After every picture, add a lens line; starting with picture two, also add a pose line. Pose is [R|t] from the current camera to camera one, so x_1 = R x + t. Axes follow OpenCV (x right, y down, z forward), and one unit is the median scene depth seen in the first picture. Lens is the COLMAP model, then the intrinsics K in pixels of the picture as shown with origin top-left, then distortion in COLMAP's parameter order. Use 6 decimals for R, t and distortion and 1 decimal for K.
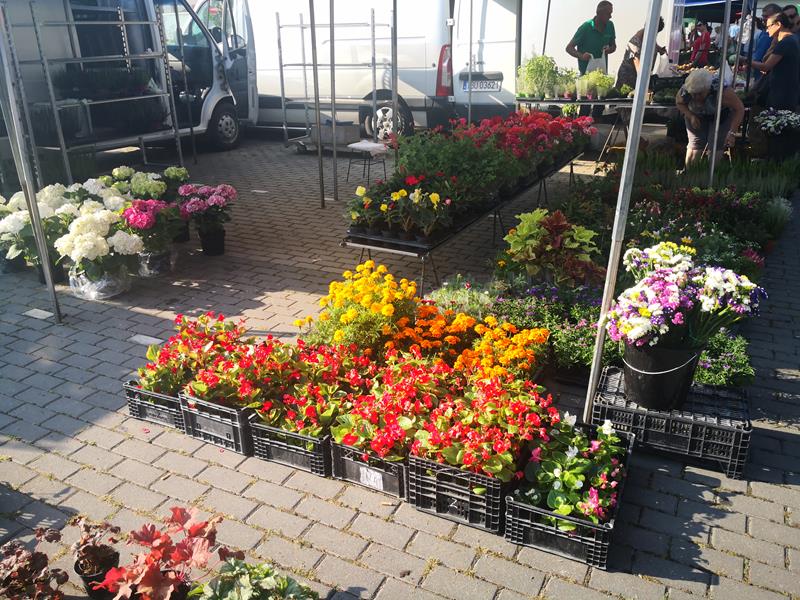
lens RADIAL K [[651.2, 0, 400.9], [0, 651.2, 299.7], [0, 0, 1]] dist [0.030365, -0.063943]
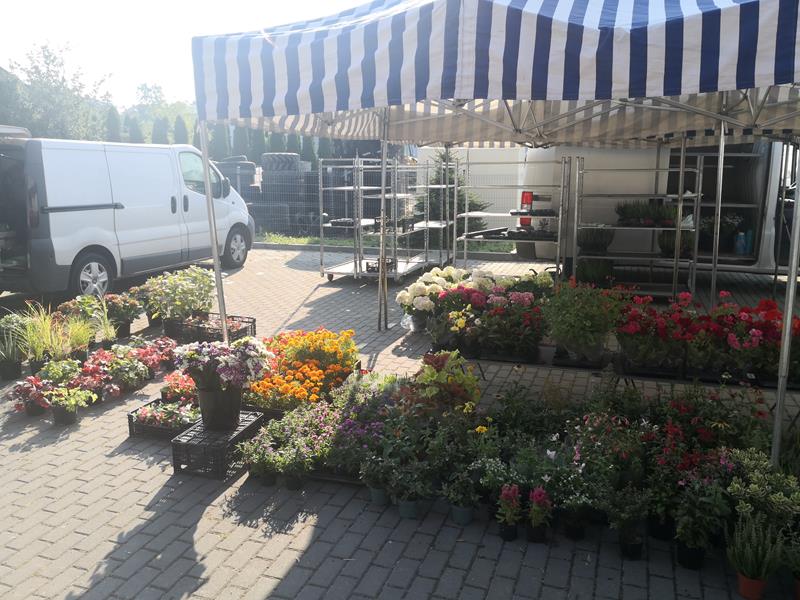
lens RADIAL K [[651.2, 0, 398.4], [0, 651.2, 292.6], [0, 0, 1]] dist [0.030365, -0.063943]
pose [[0.123388, 0.205370, -0.970875, 1.234128], [-0.365646, 0.918926, 0.147912, -0.346312], [0.922539, 0.336746, 0.188477, 0.626601]]
